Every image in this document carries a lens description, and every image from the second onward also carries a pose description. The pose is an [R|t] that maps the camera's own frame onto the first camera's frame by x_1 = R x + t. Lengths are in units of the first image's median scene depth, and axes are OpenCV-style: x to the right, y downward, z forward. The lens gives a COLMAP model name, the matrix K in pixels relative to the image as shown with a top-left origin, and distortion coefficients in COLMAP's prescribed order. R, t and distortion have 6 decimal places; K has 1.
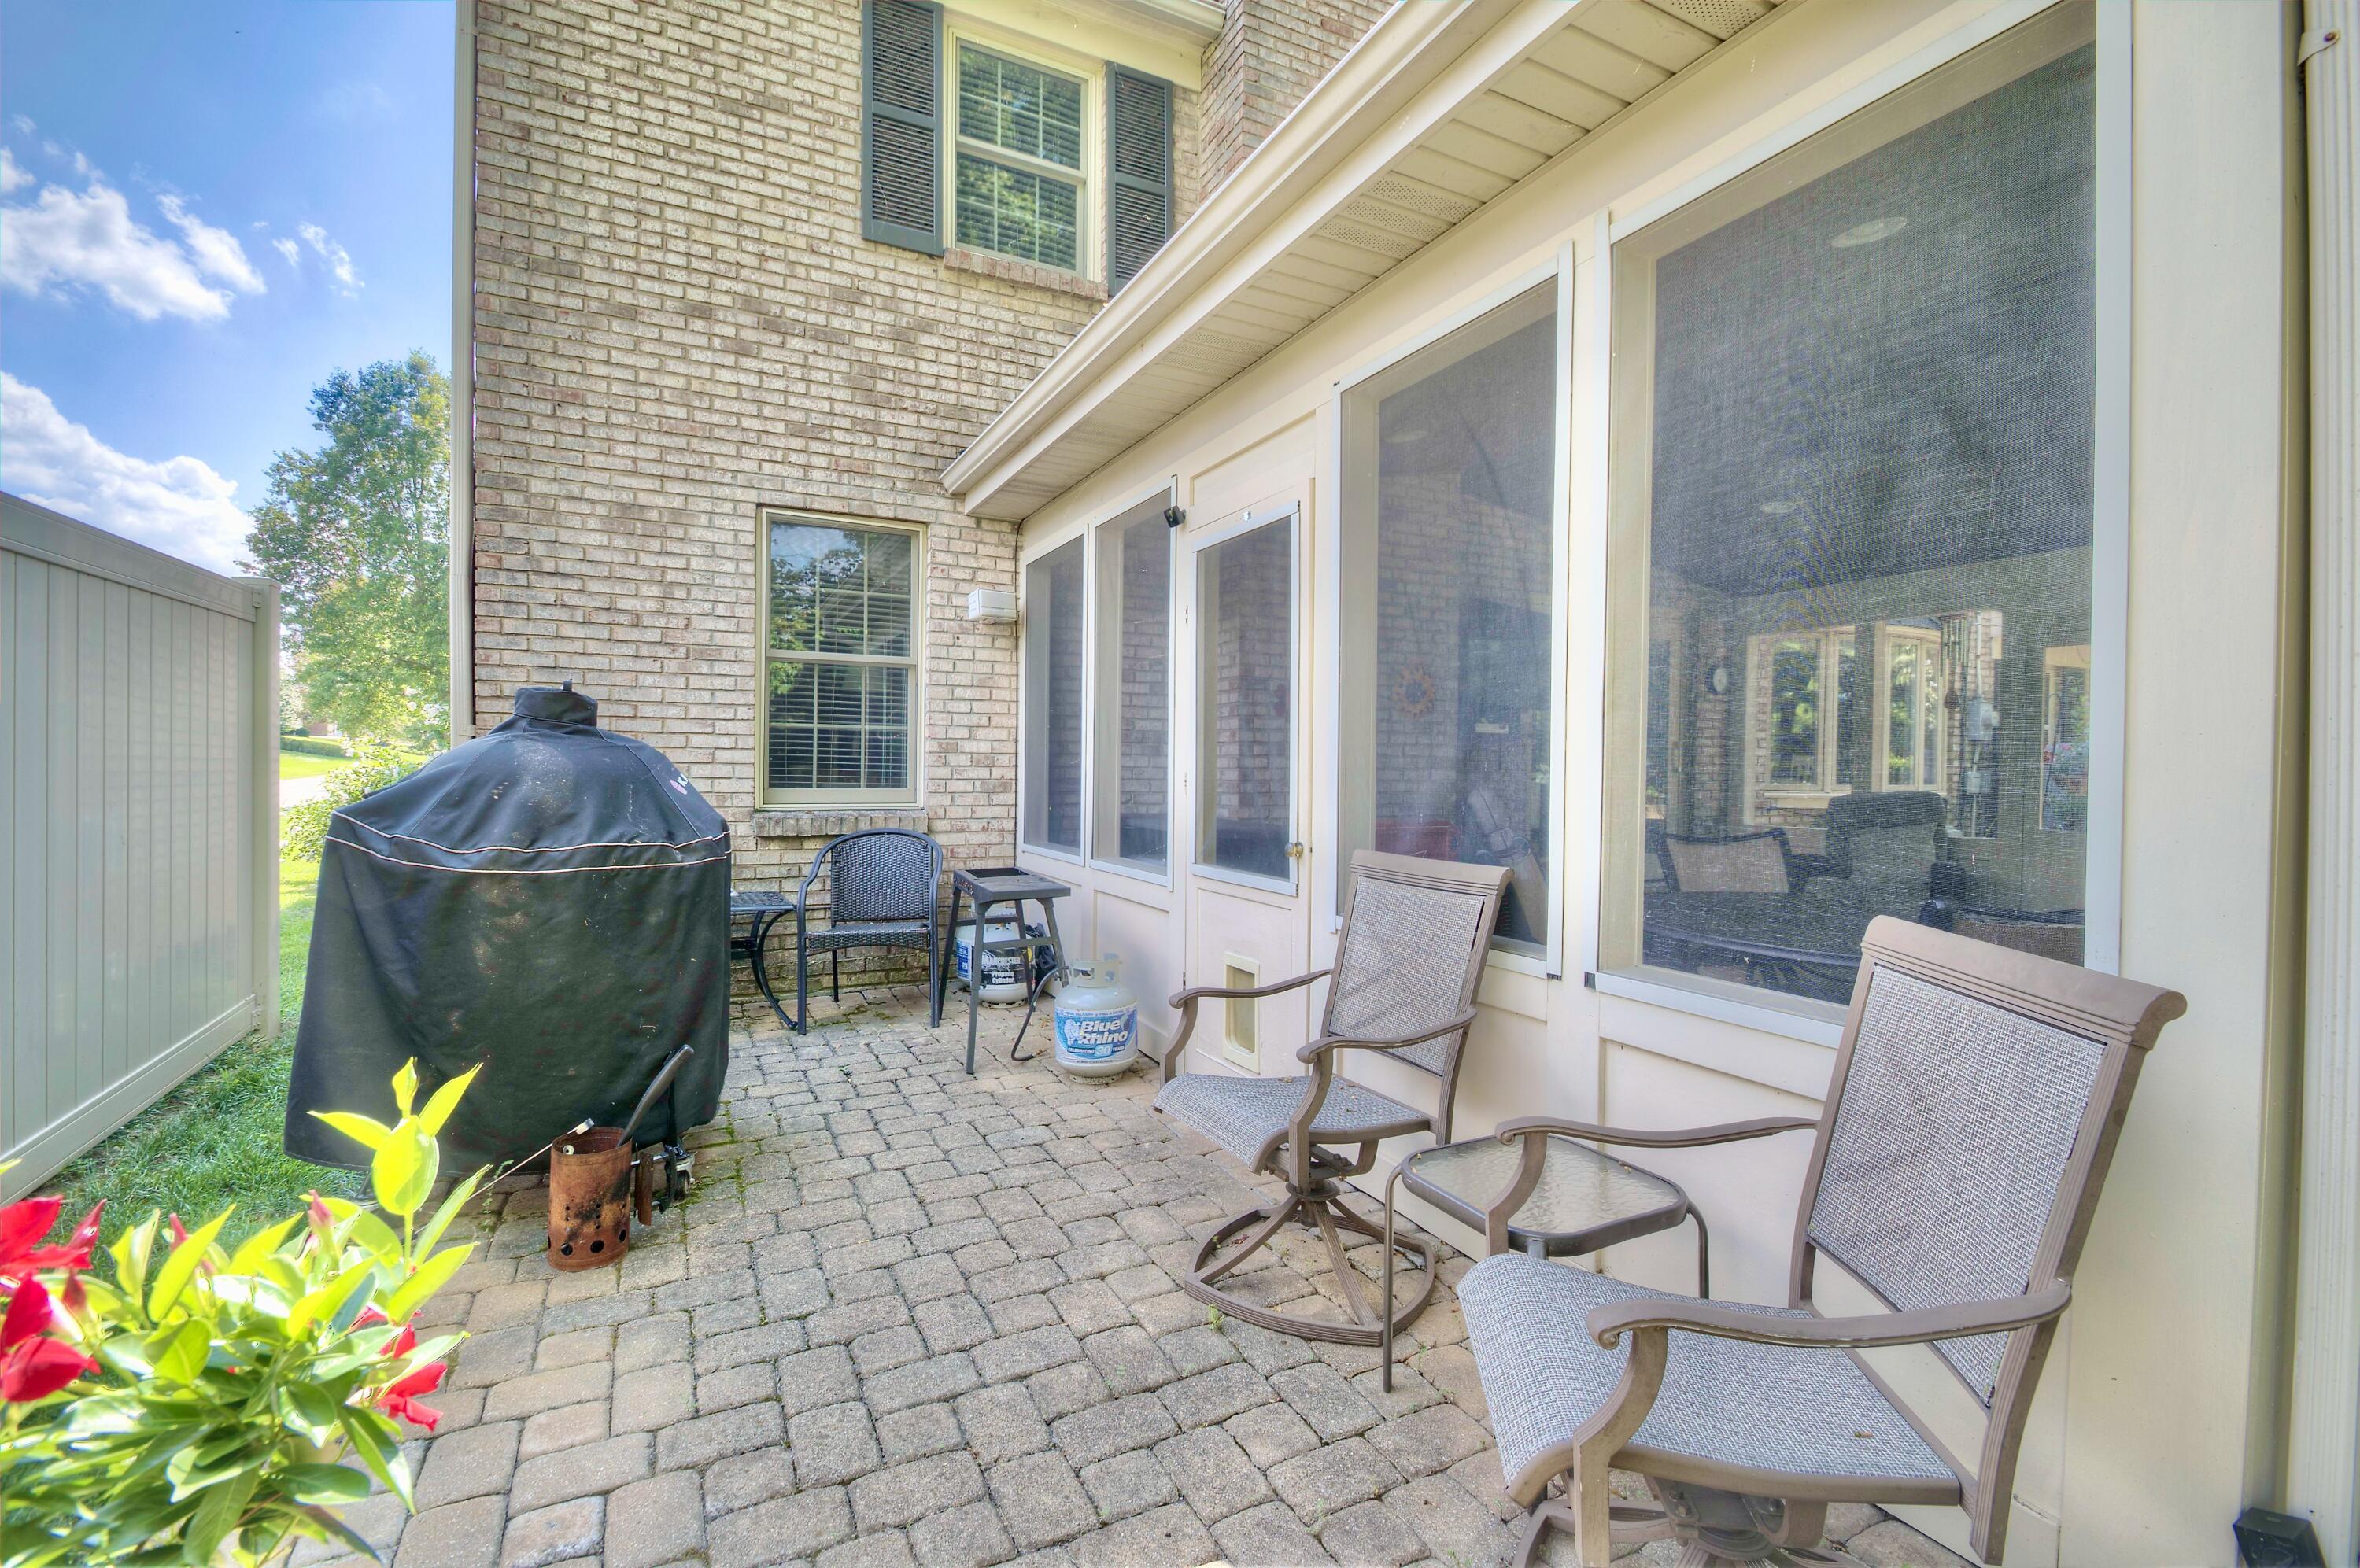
lens RADIAL K [[1030.0, 0, 1193.0], [0, 1030.0, 779.5], [0, 0, 1]] dist [0.005233, -0.010779]
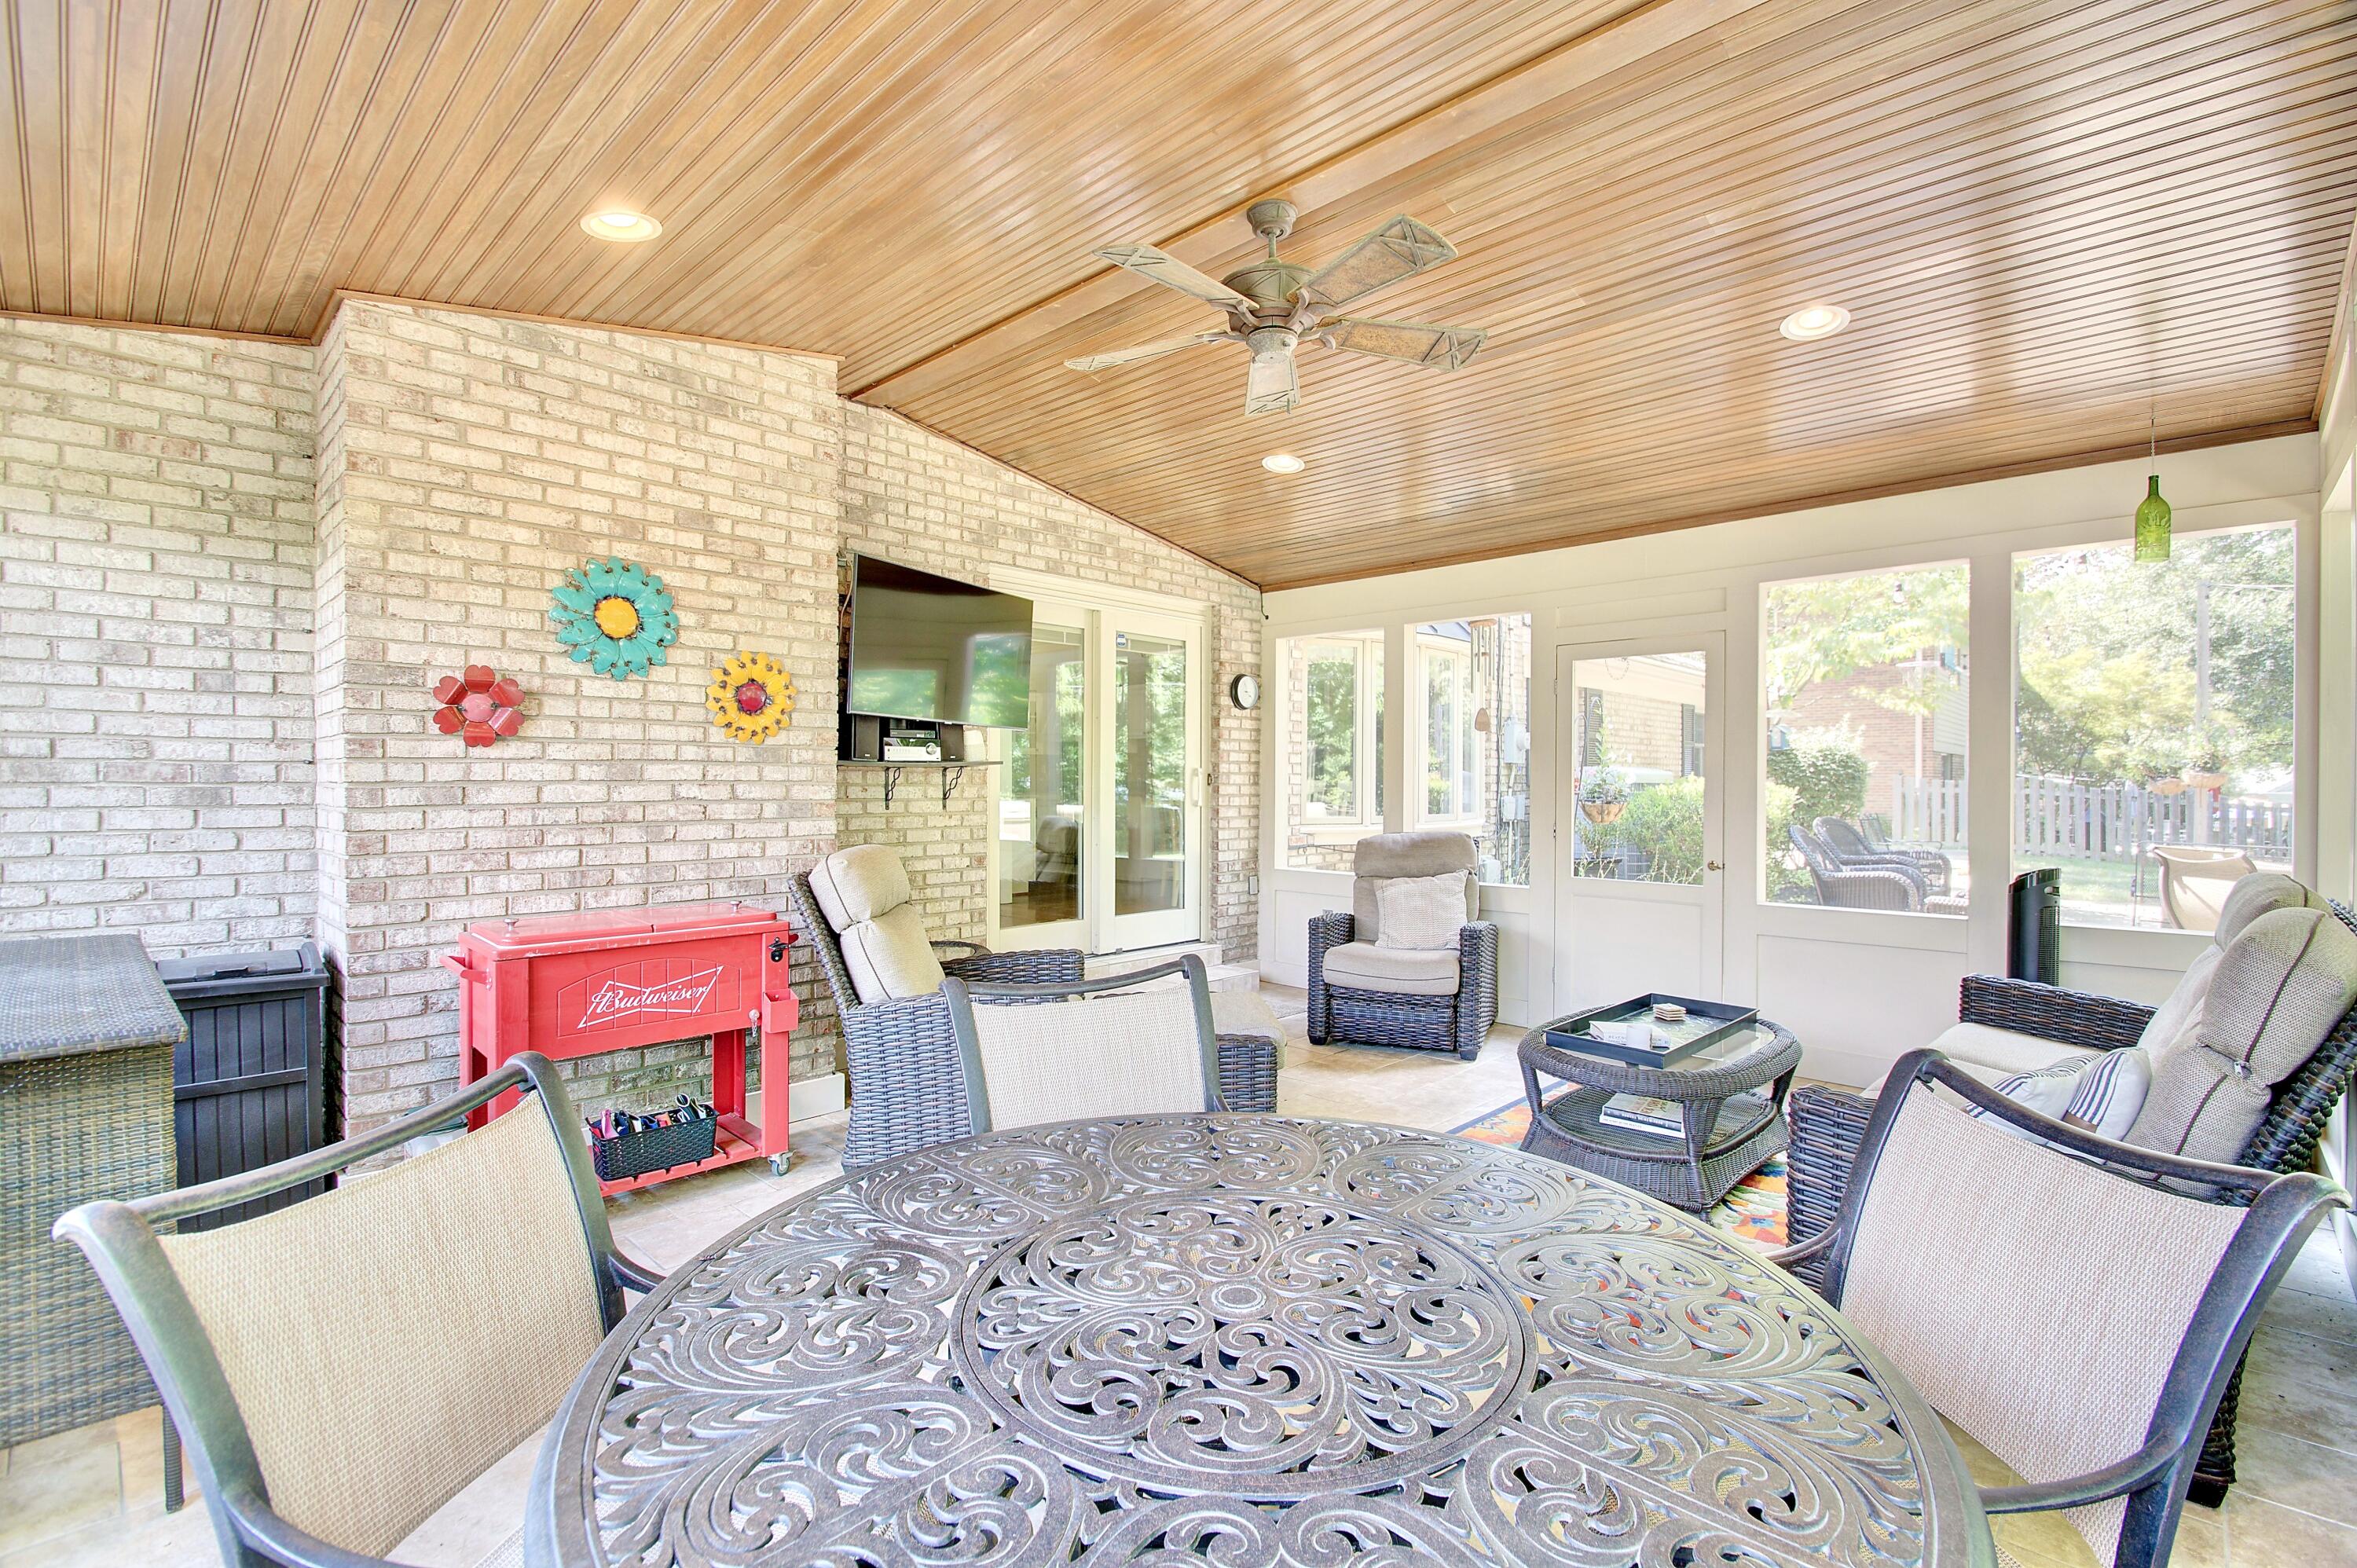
lens RADIAL K [[1028.8, 0, 1173.3], [0, 1028.8, 782.5], [0, 0, 1]] dist [0.005233, -0.010779]
pose [[0.944021, -0.006426, 0.329823, 0.186420], [0.008870, 0.999943, -0.005905, -0.020709], [-0.329767, 0.008500, 0.944024, 0.250291]]
